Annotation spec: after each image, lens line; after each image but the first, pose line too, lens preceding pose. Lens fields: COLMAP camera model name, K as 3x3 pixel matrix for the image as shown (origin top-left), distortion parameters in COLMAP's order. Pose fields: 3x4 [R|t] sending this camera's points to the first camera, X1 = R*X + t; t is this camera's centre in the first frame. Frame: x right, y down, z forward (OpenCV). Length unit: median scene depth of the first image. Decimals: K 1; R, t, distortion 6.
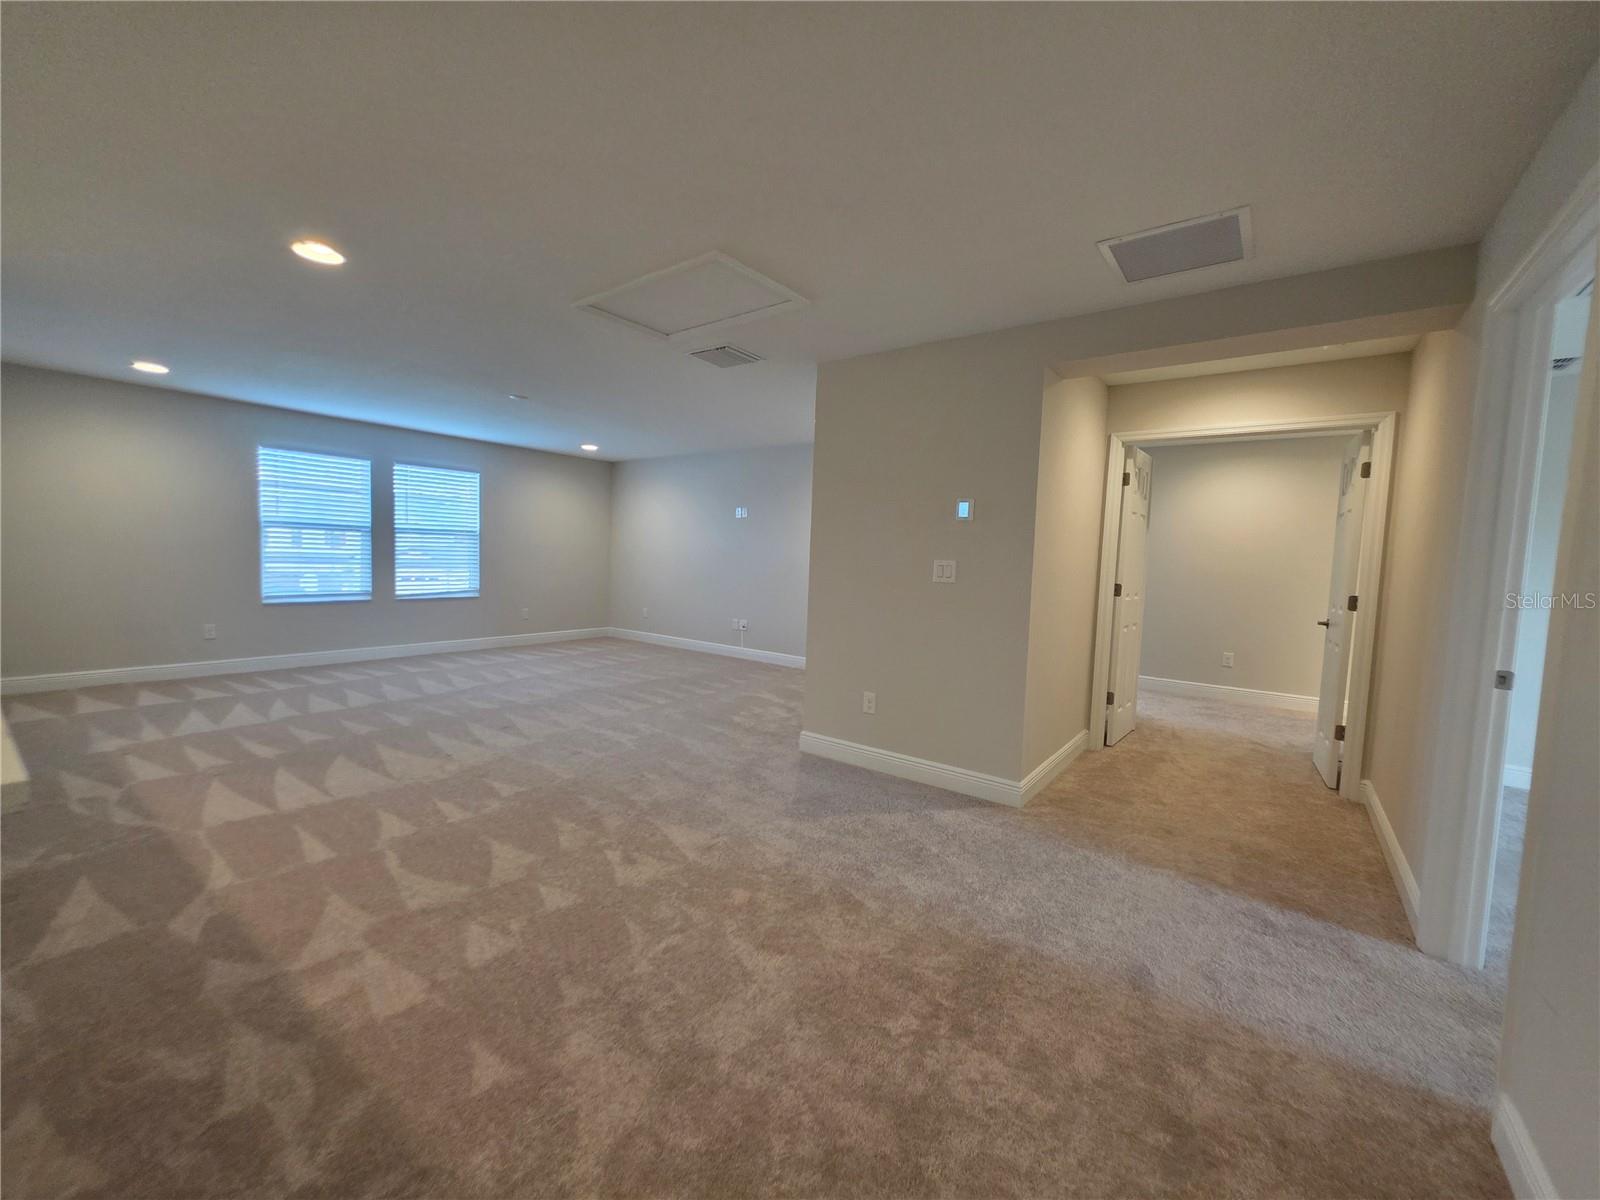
lens RADIAL K [[645.7, 0, 785.8], [0, 645.7, 603.1], [0, 0, 1]] dist [0.003011, 0.000264]
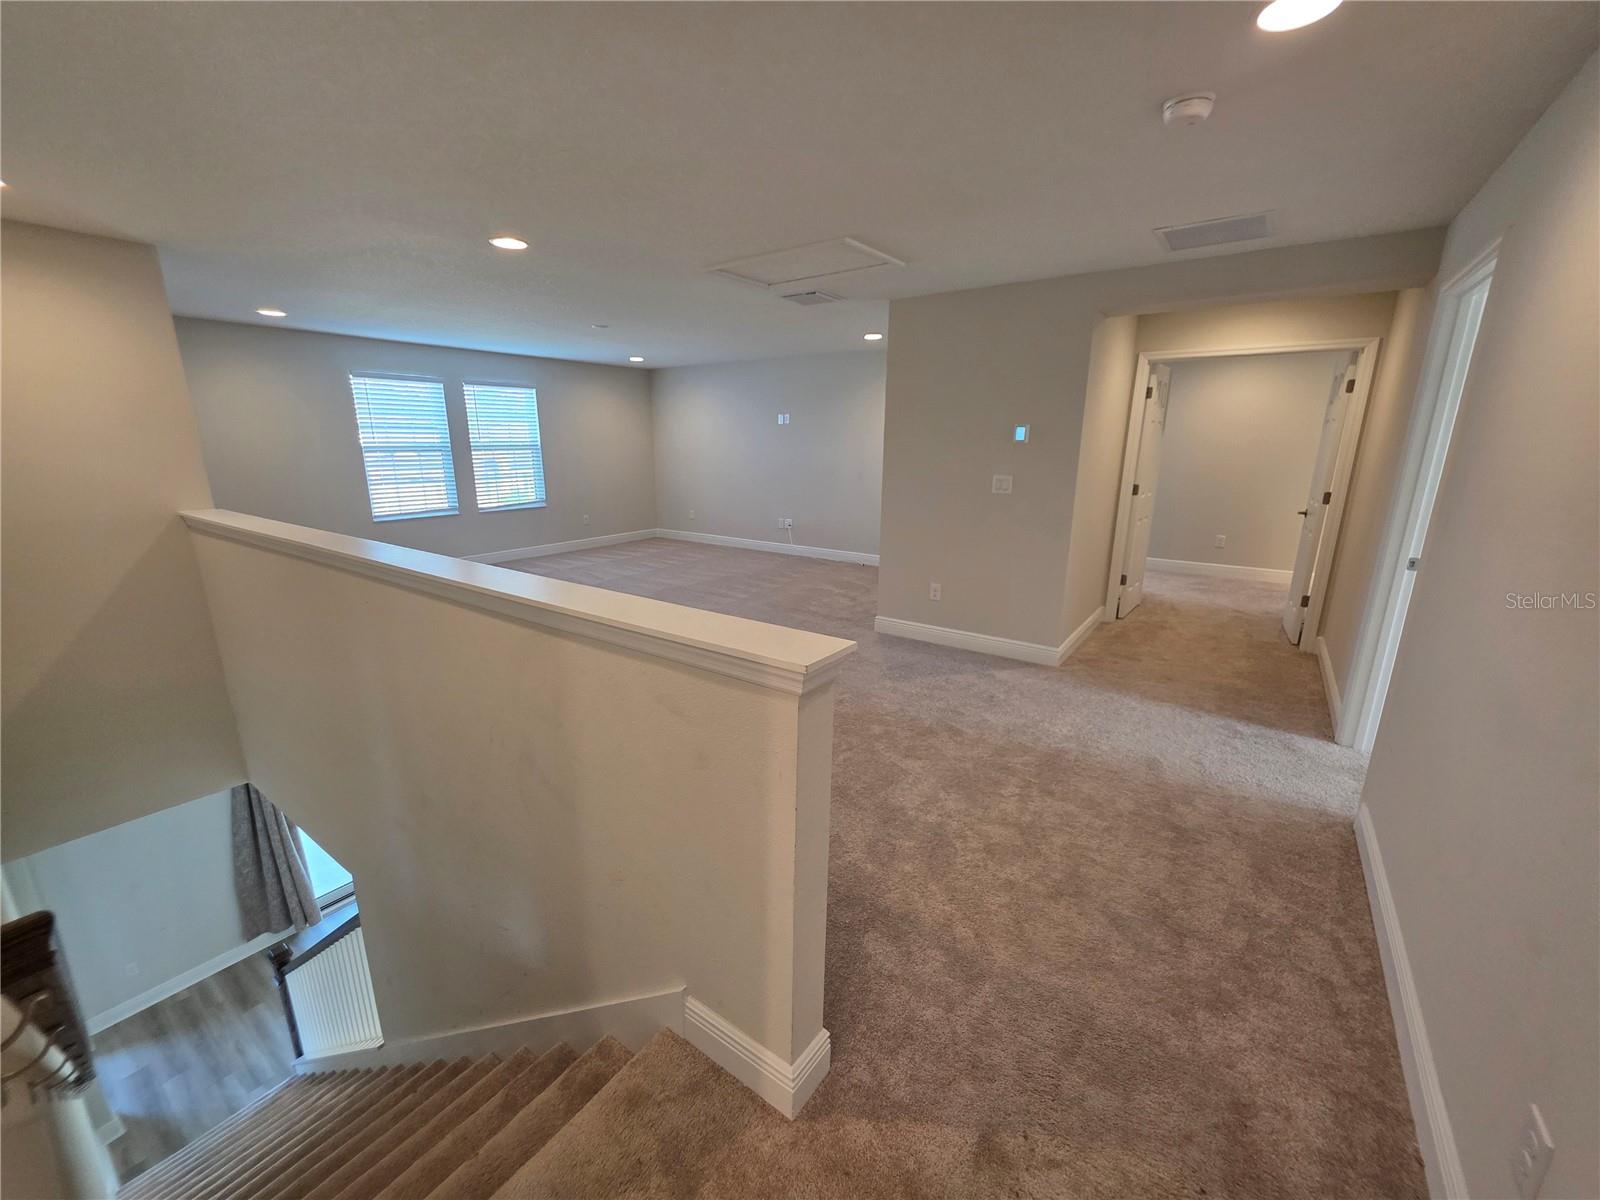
lens RADIAL K [[645.7, 0, 788.0], [0, 645.7, 607.3], [0, 0, 1]] dist [0.003011, 0.000264]
pose [[0.999216, -0.037023, 0.013997, -0.185865], [0.033880, 0.982869, 0.181167, -0.055108], [-0.020464, -0.180551, 0.983353, -0.242463]]
